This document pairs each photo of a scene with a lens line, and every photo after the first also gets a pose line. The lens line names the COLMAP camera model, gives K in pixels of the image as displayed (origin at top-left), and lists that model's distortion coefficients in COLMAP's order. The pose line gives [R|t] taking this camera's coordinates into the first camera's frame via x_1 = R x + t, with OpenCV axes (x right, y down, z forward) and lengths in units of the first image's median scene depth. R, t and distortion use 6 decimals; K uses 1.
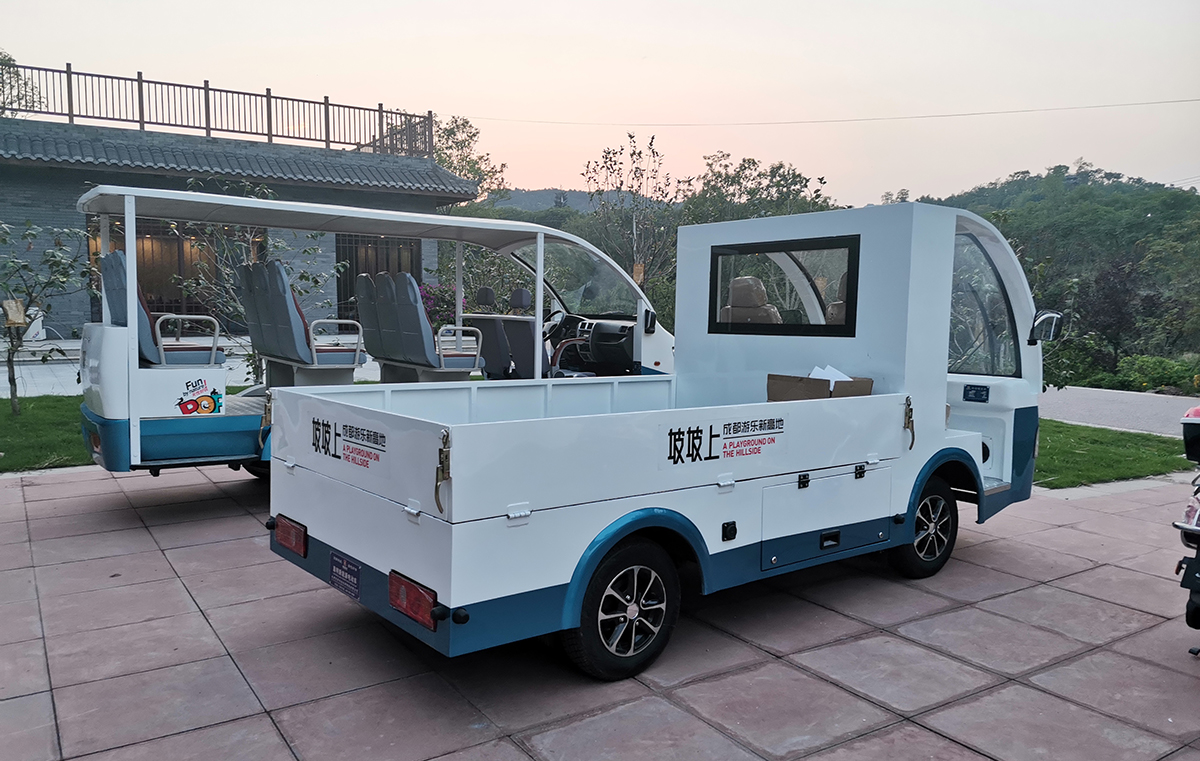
lens RADIAL K [[904.0, 0, 599.5], [0, 904.0, 367.9], [0, 0, 1]] dist [0.099160, -0.133520]
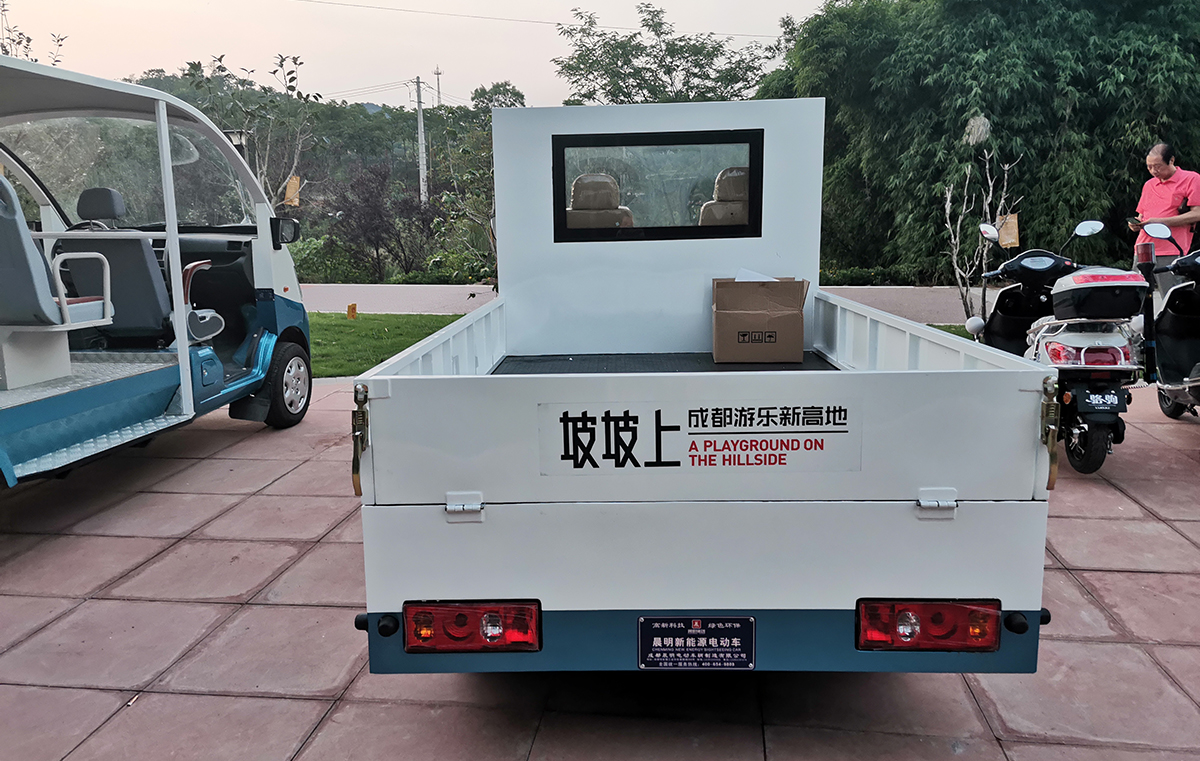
lens RADIAL K [[904.0, 0, 599.5], [0, 904.0, 367.9], [0, 0, 1]] dist [0.099160, -0.133520]
pose [[0.643900, -0.150182, 0.750225, -0.655156], [0.073008, 0.988132, 0.135146, -0.043955], [-0.761618, -0.032248, 0.647223, 0.554116]]
